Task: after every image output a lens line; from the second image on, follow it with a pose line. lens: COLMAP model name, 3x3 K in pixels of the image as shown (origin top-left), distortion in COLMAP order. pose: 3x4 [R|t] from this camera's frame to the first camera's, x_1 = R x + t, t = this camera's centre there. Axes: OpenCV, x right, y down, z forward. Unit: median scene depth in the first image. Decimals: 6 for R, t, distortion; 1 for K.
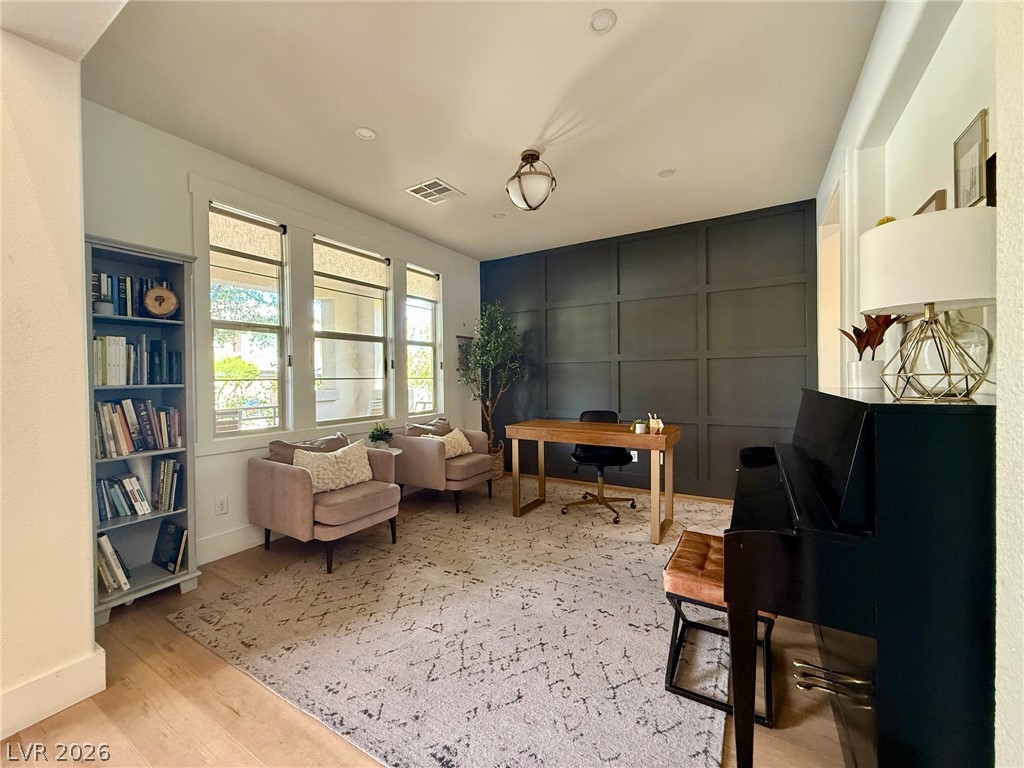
lens RADIAL K [[406.9, 0, 512.0], [0, 406.9, 384.0], [0, 0, 1]] dist [-0.002331, 0.000517]
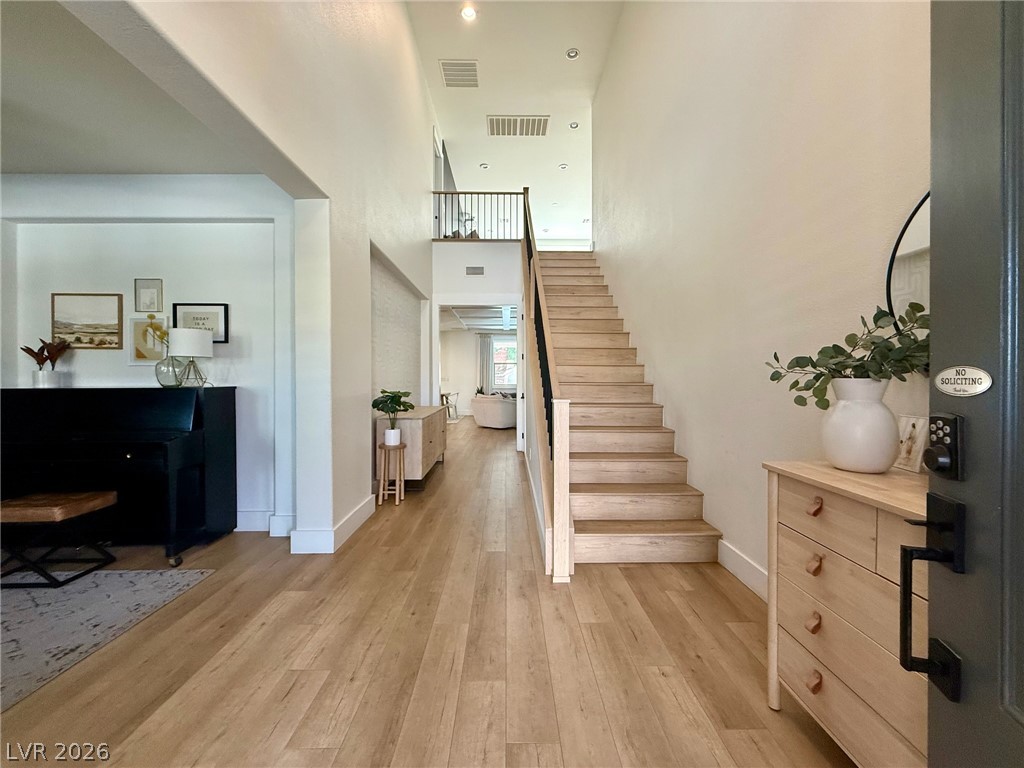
lens RADIAL K [[406.9, 0, 512.0], [0, 406.9, 384.0], [0, 0, 1]] dist [-0.002331, 0.000517]
pose [[-0.519946, 0.004531, 0.854187, -0.920927], [0.022226, 0.999719, 0.008226, 0.015533], [-0.853910, 0.023262, -0.519900, 0.174805]]
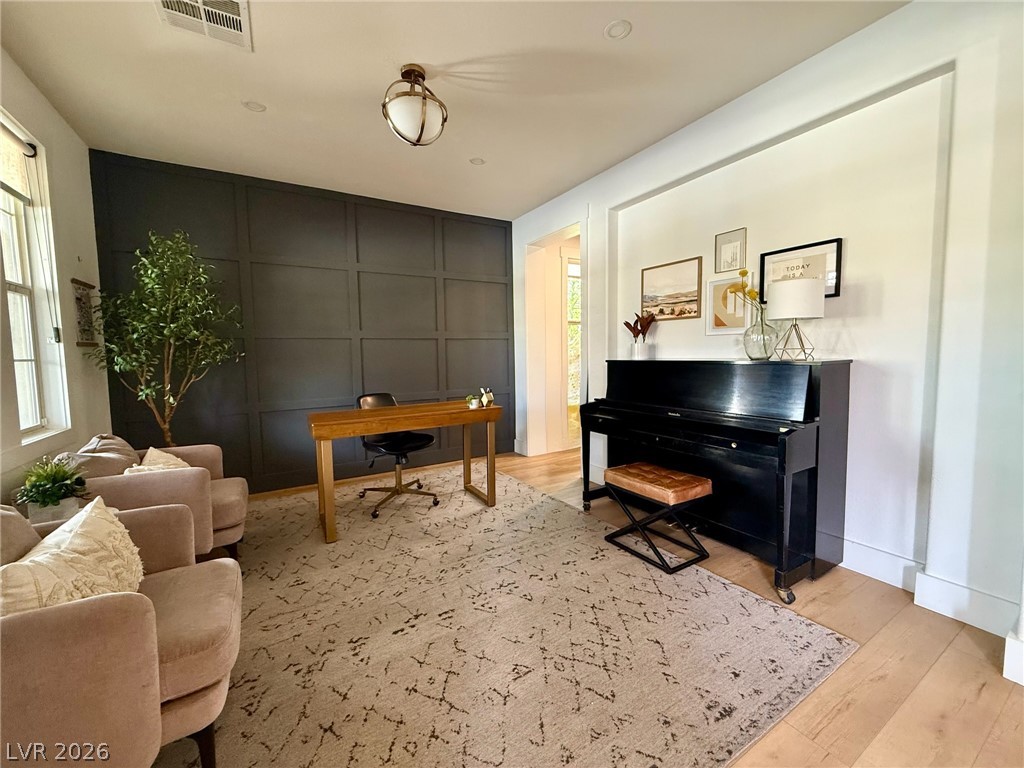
lens RADIAL K [[406.9, 0, 512.0], [0, 406.9, 384.0], [0, 0, 1]] dist [-0.002331, 0.000517]
pose [[0.476367, -0.064003, 0.876914, -0.558447], [0.025728, 0.997935, 0.058860, 0.000101], [-0.878870, -0.005477, 0.477030, 0.424099]]
